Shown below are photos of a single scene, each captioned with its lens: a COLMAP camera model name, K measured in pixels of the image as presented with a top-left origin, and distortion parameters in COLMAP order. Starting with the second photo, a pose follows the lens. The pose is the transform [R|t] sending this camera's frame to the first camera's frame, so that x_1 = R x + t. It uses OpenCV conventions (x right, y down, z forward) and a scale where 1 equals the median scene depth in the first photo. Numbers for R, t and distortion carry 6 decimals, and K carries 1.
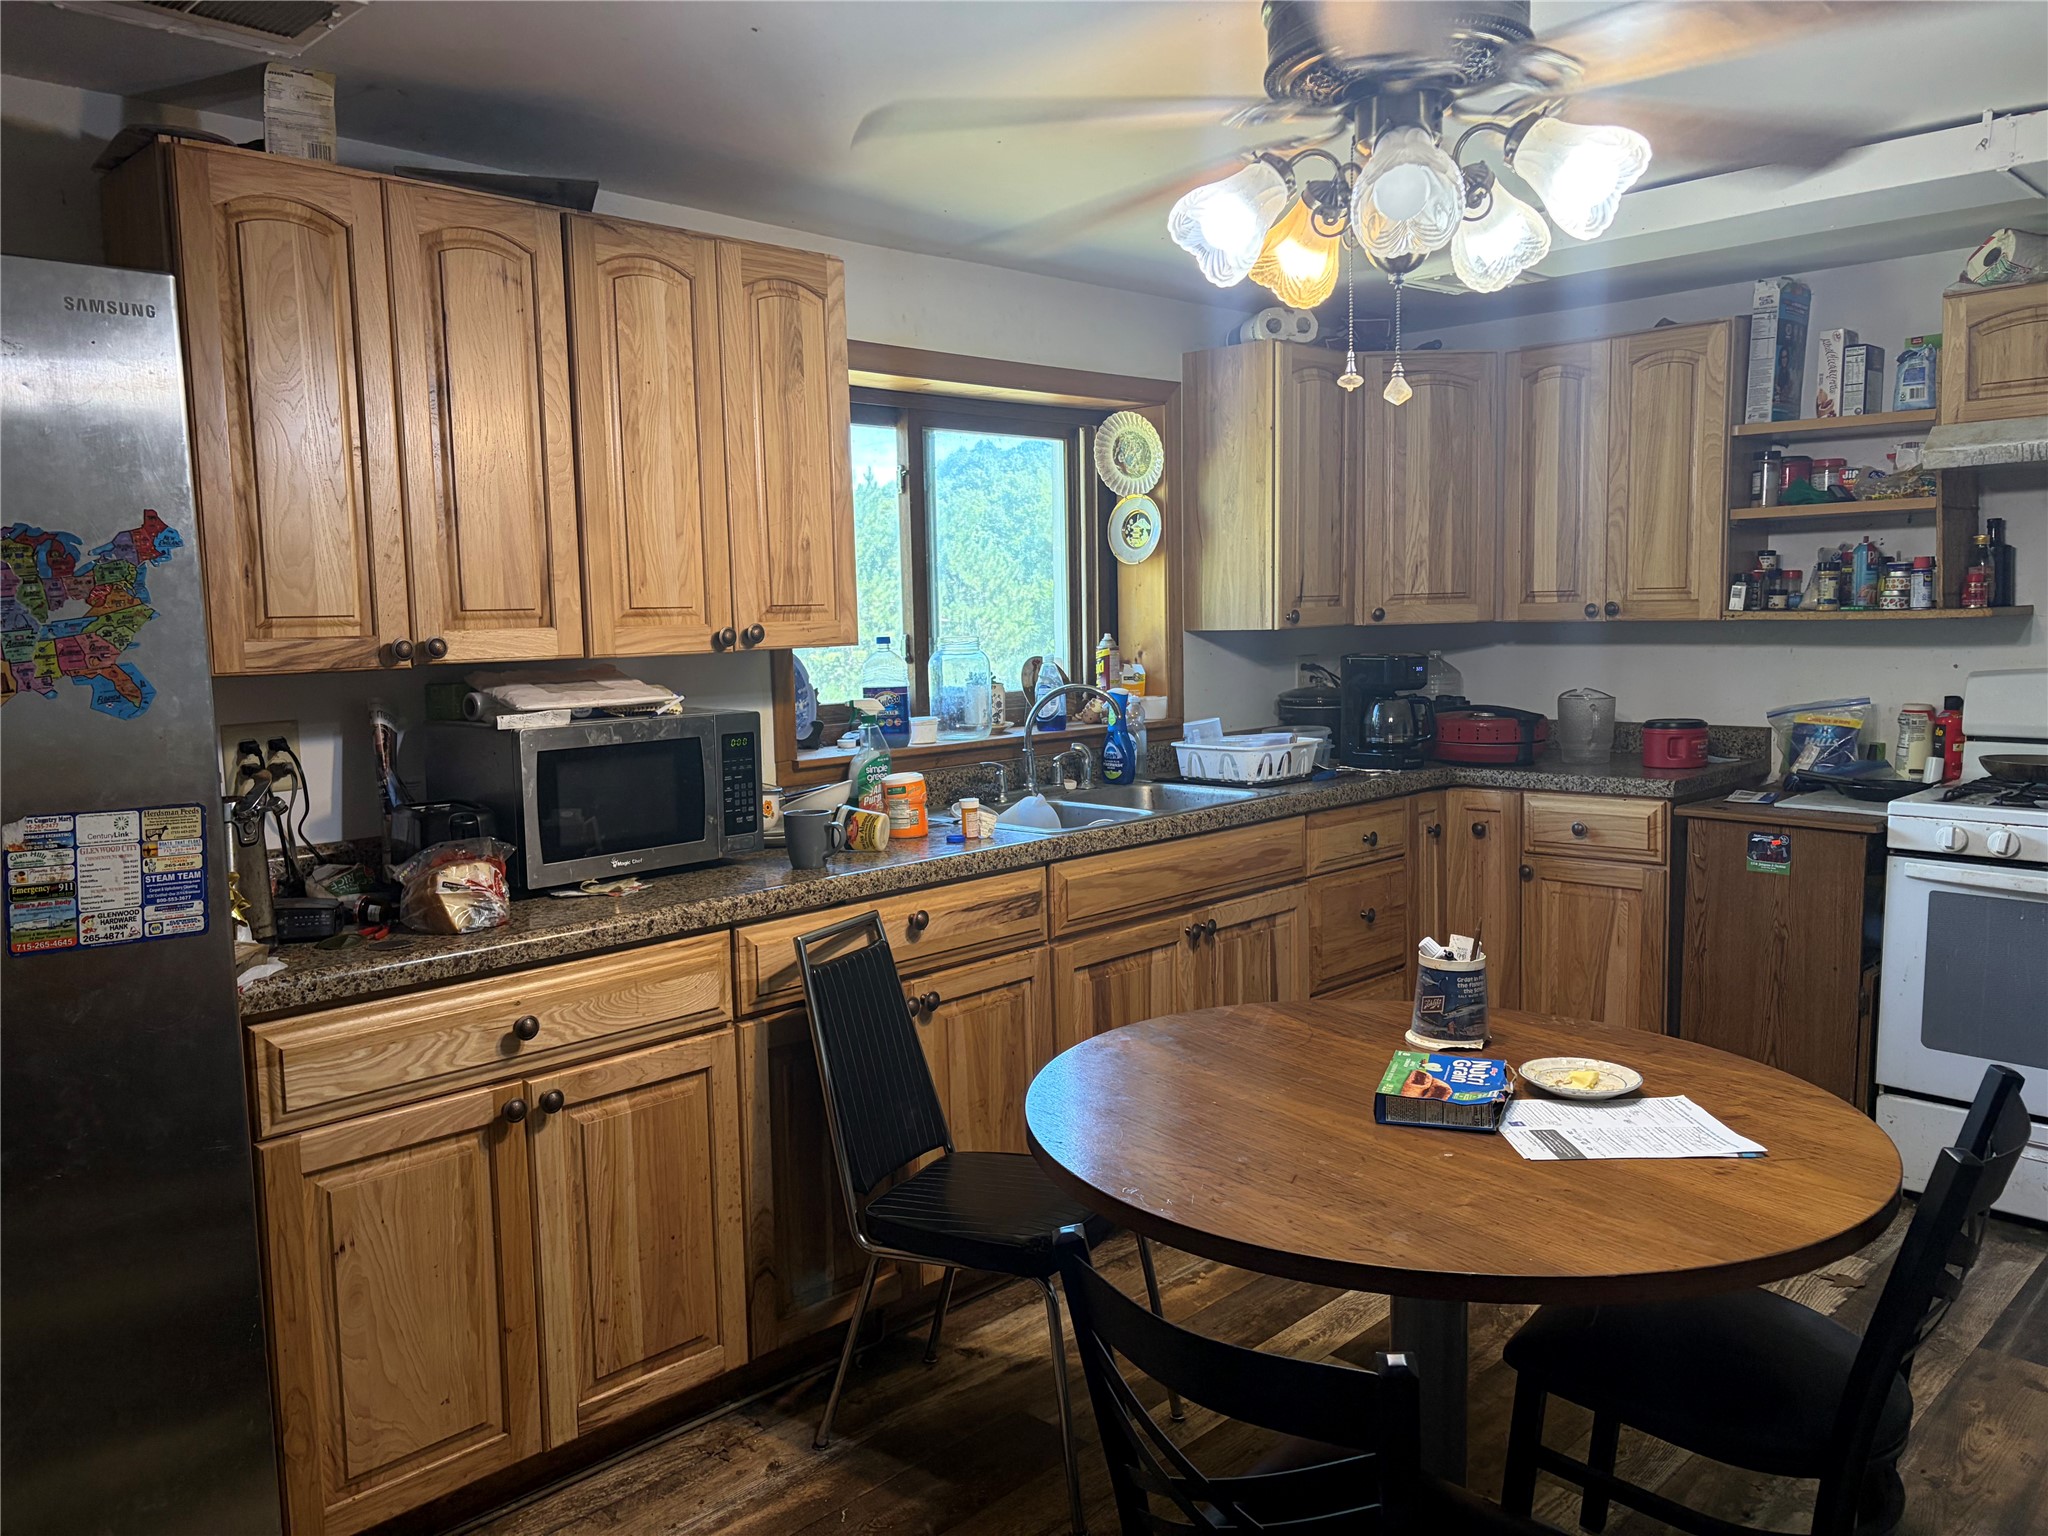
lens RADIAL K [[1525.2, 0, 1004.3], [0, 1525.2, 765.6], [0, 0, 1]] dist [0.066479, -0.070804]
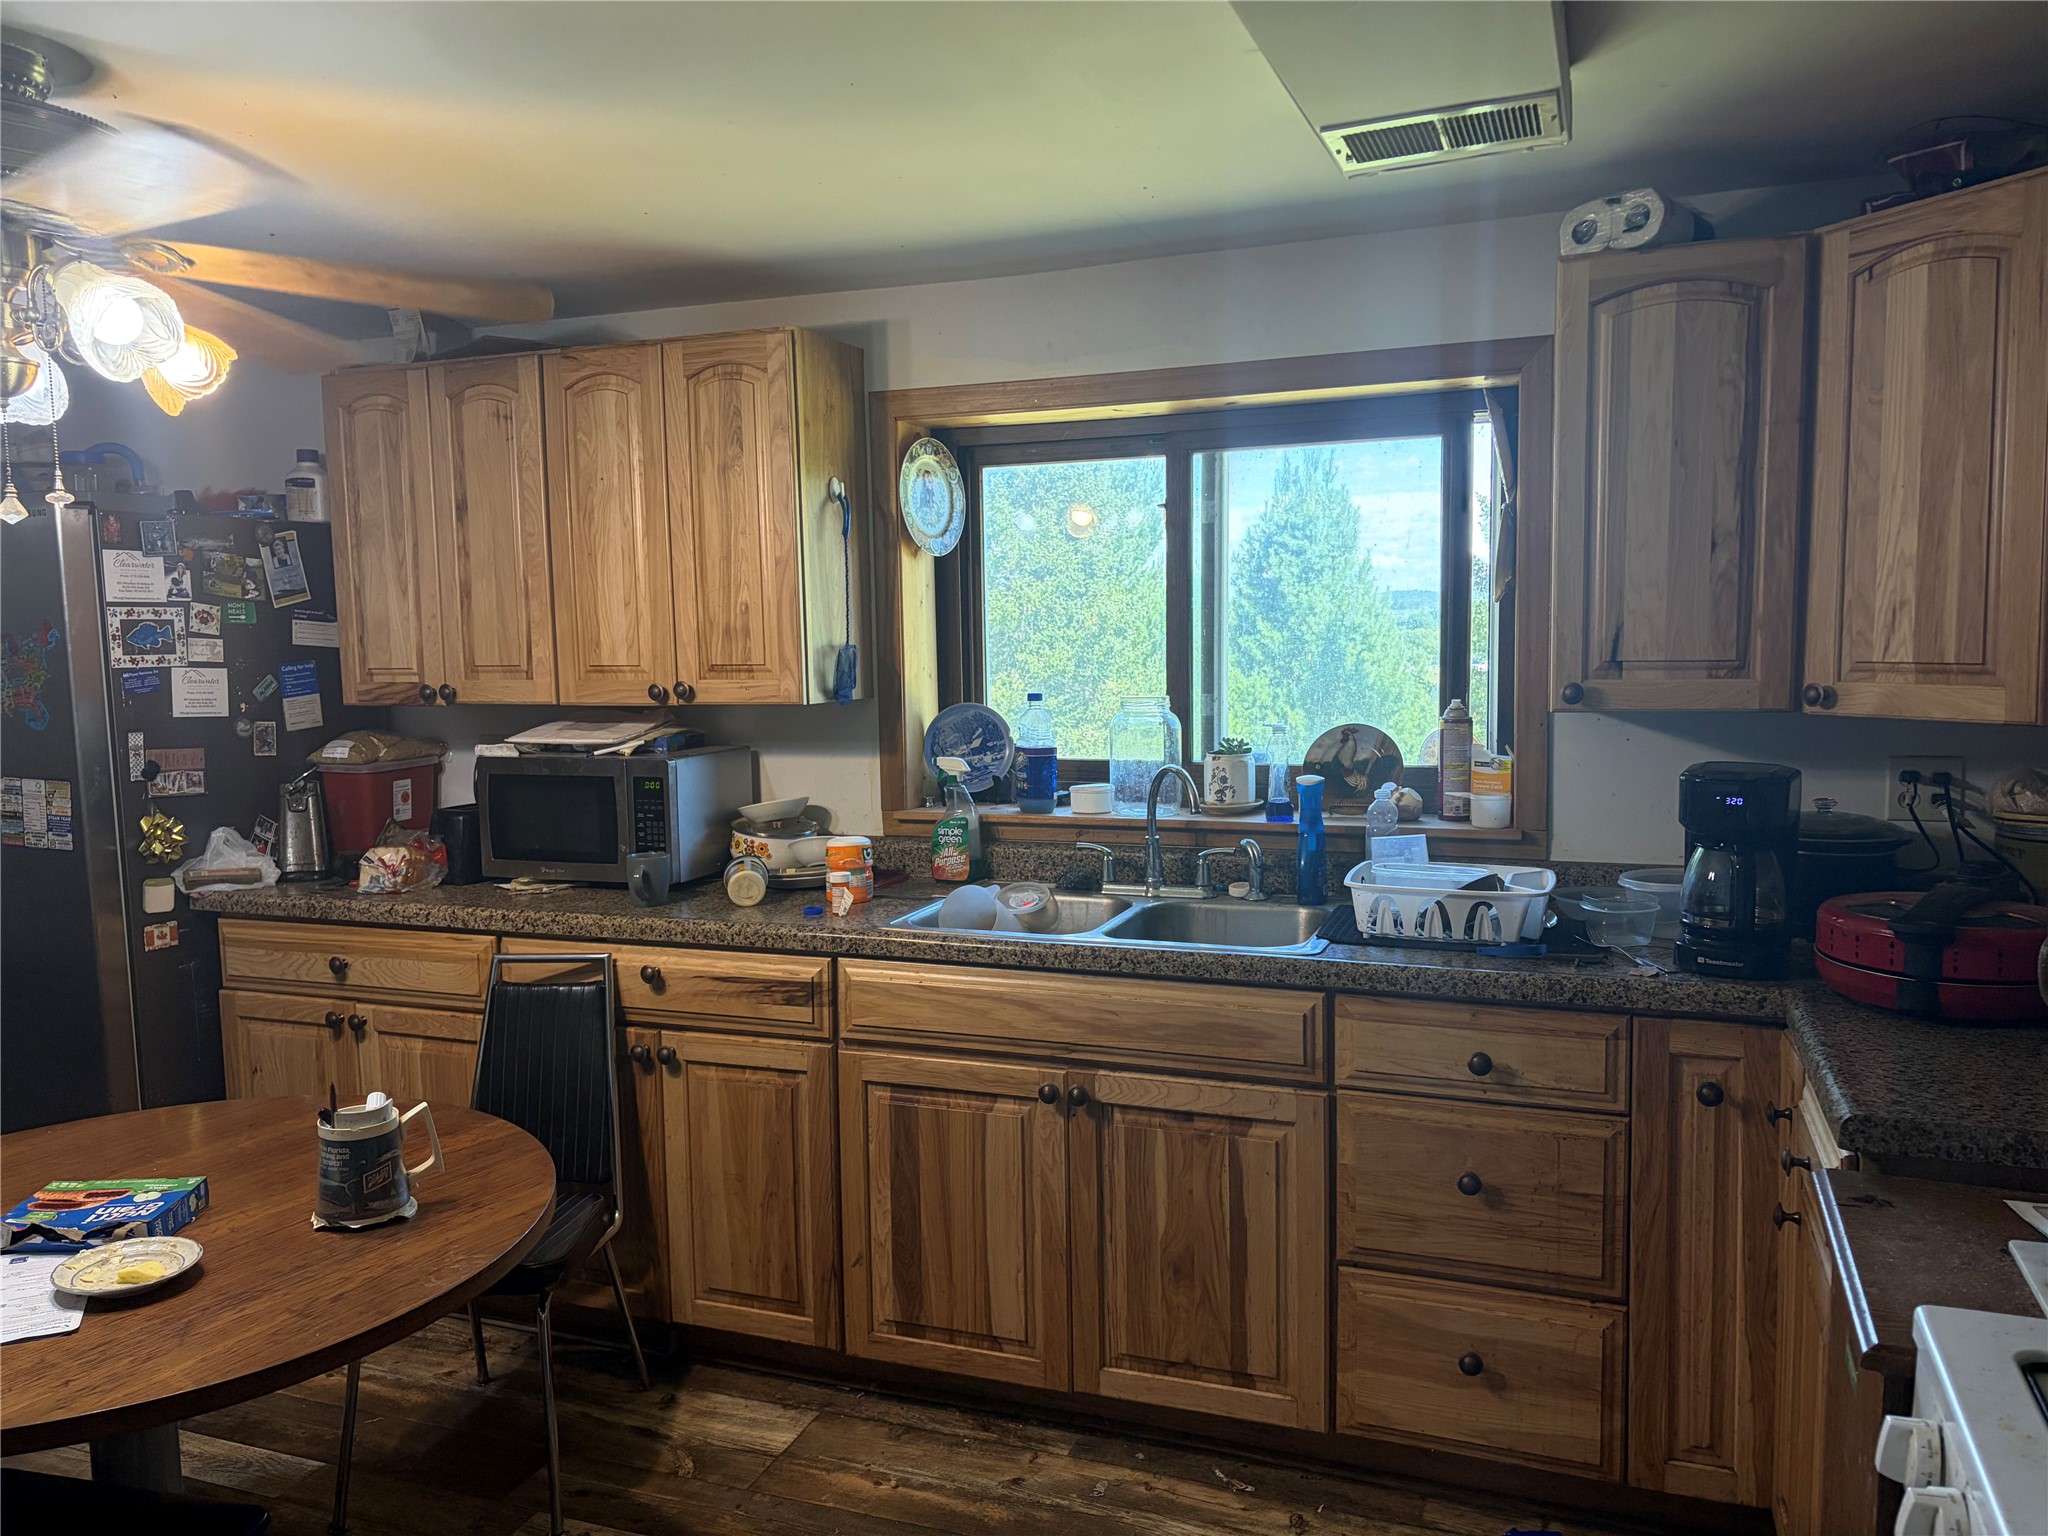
lens RADIAL K [[1525.2, 0, 1017.0], [0, 1525.2, 772.9], [0, 0, 1]] dist [0.066479, -0.070804]
pose [[0.411078, 0.105771, -0.905443, 0.977345], [-0.087992, 0.993212, 0.076075, -0.136374], [0.907344, 0.048399, 0.417594, 0.778375]]
